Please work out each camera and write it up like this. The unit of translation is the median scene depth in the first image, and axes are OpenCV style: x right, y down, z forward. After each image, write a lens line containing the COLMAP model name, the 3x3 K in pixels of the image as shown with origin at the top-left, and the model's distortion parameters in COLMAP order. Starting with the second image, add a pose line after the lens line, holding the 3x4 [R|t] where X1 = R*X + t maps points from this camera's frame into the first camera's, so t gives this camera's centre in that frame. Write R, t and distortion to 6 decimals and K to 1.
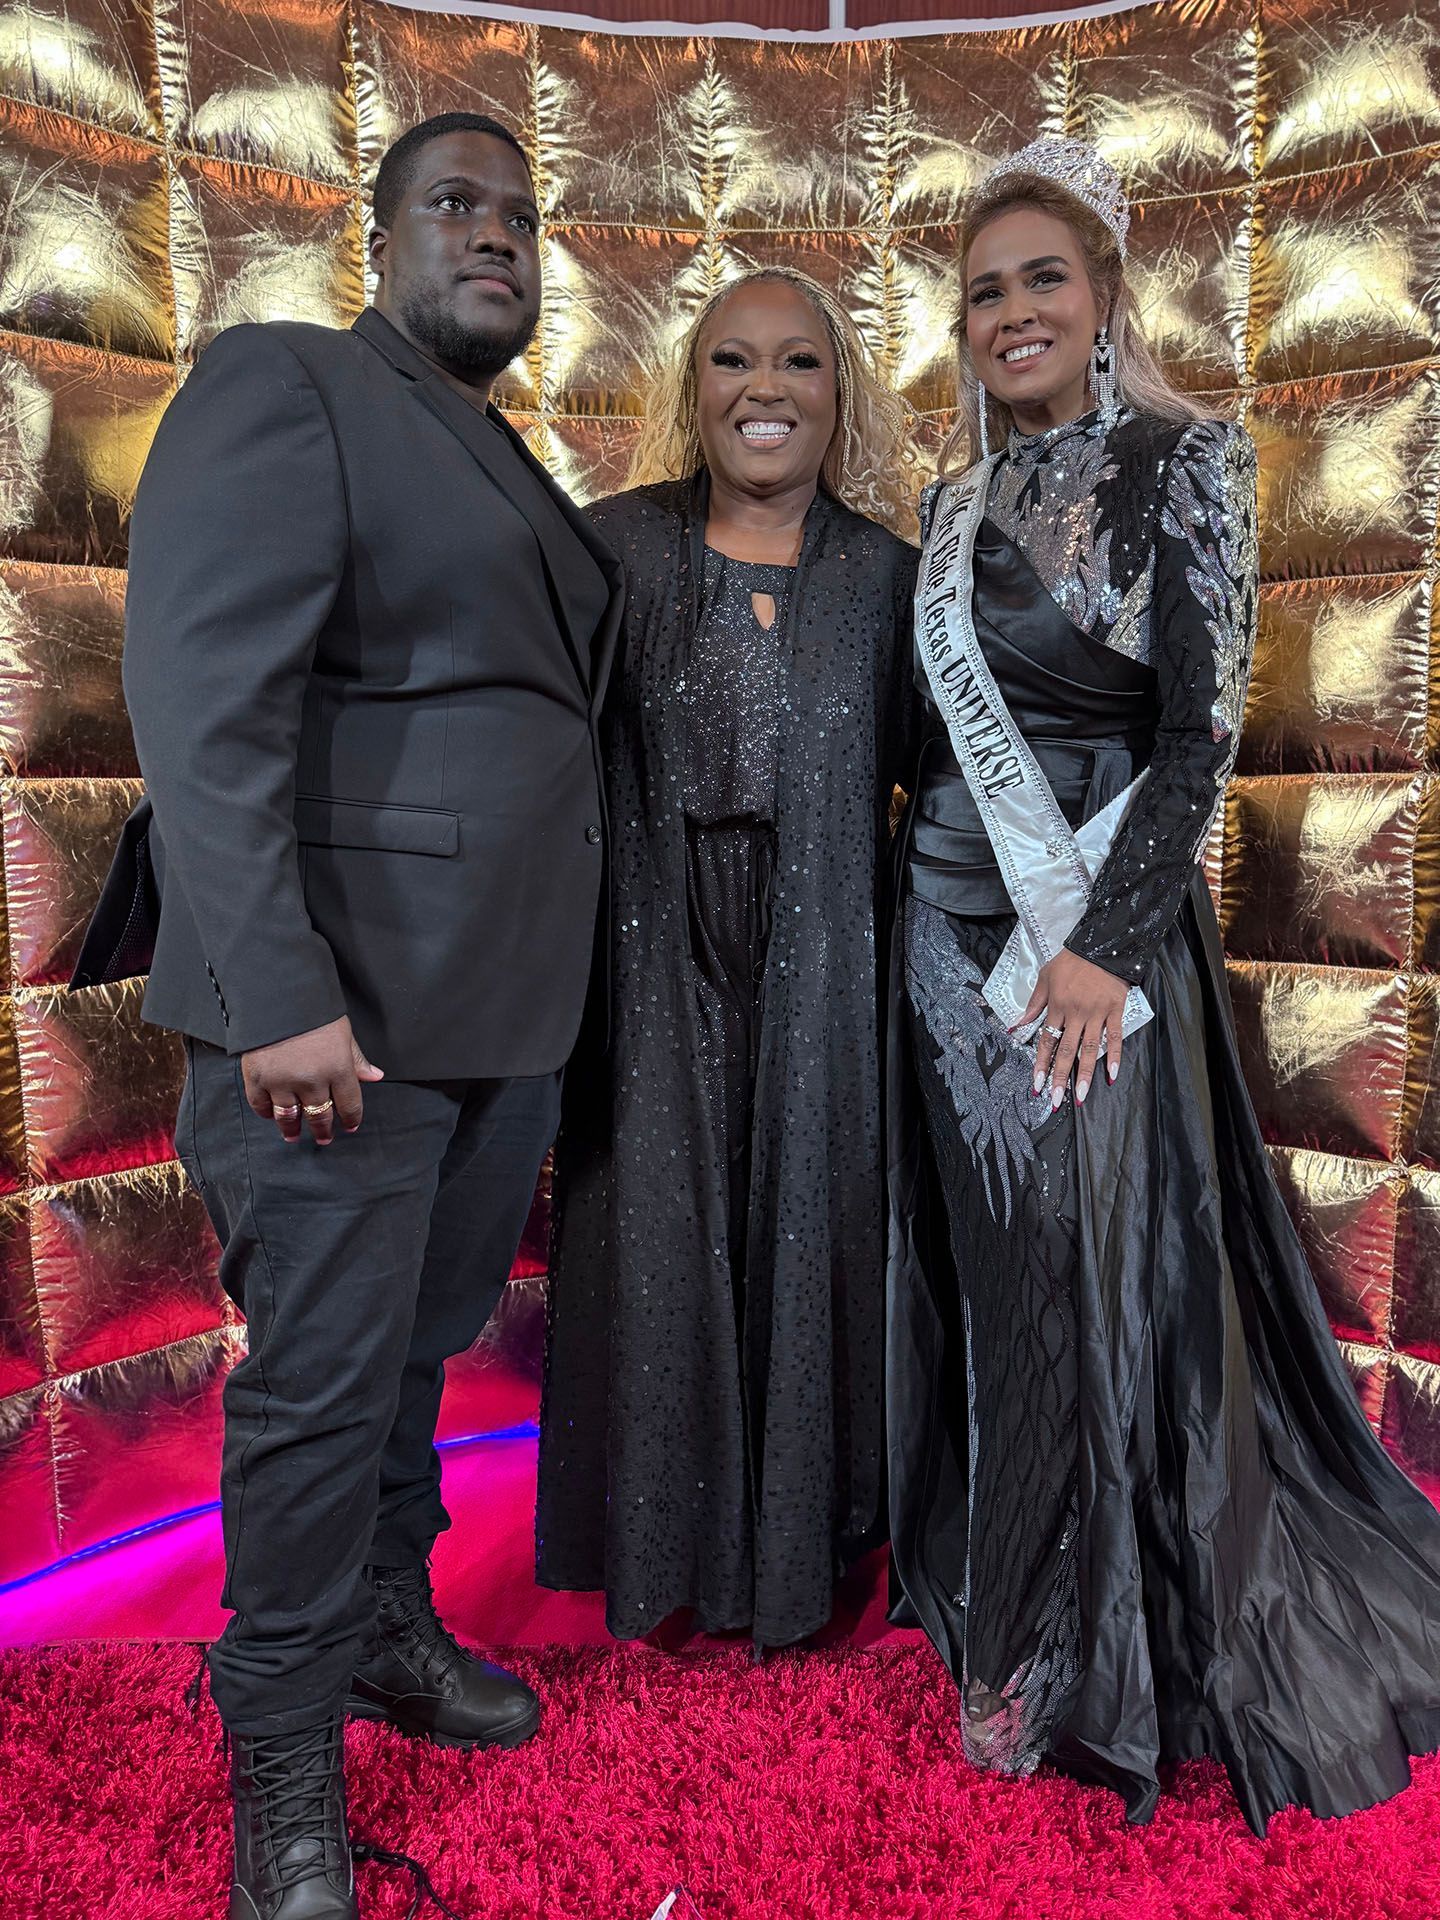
lens RADIAL K [[1324.3, 0, 720.0], [0, 1324.3, 960.0], [0, 0, 1]] dist [0.006480, -0.008948]
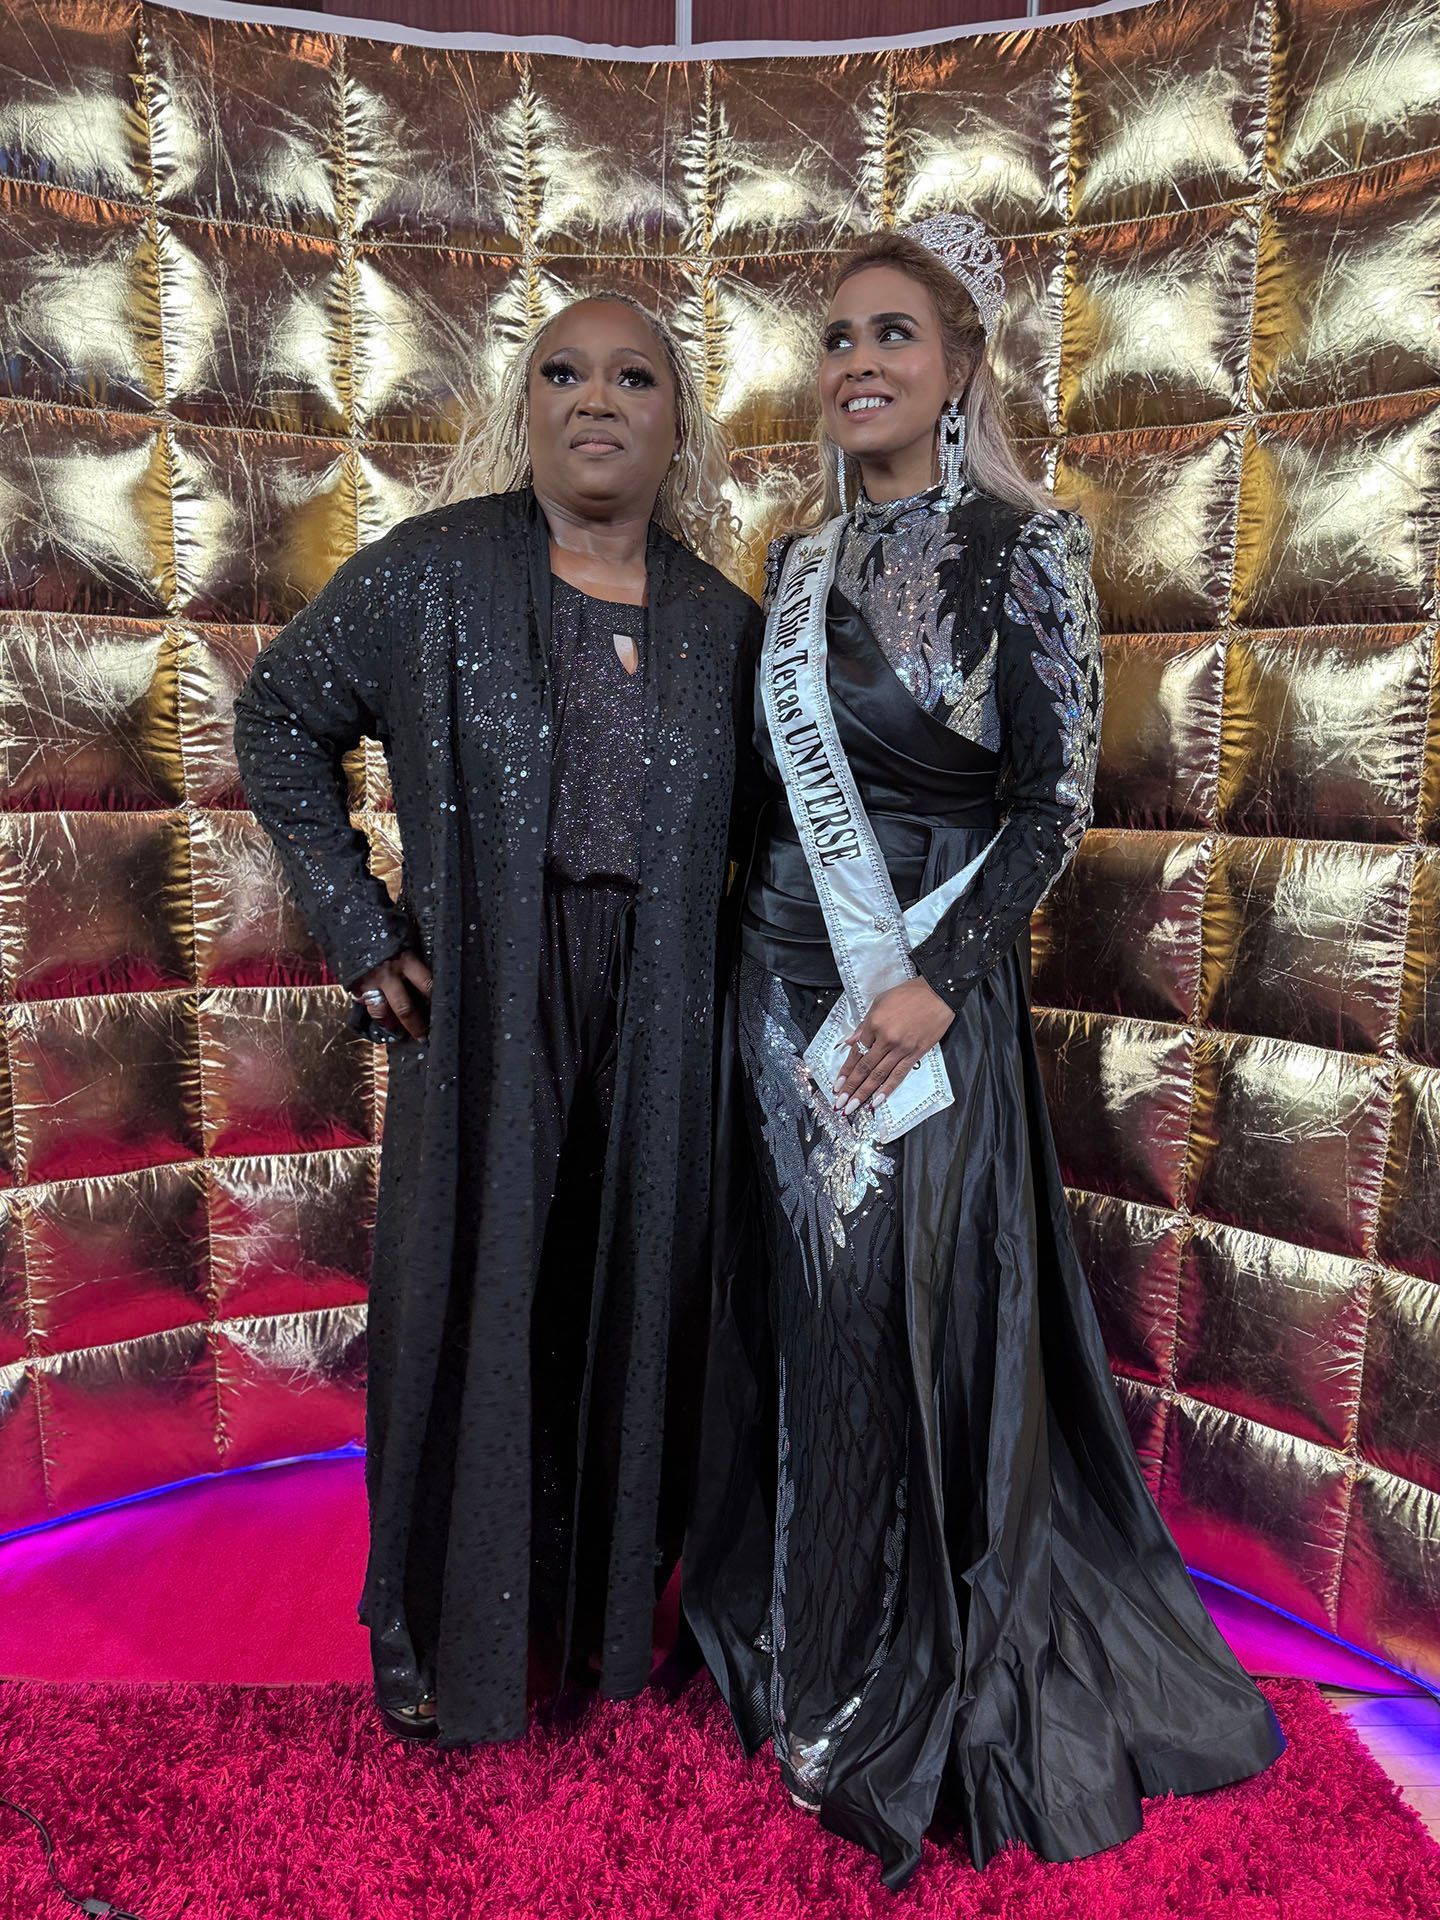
lens RADIAL K [[1324.3, 0, 720.0], [0, 1324.3, 960.0], [0, 0, 1]] dist [0.006480, -0.008948]
pose [[0.999493, 0.013013, 0.029069, 0.122928], [-0.014224, 0.999023, 0.041843, -0.079258], [-0.028497, -0.042235, 0.998701, -0.003297]]
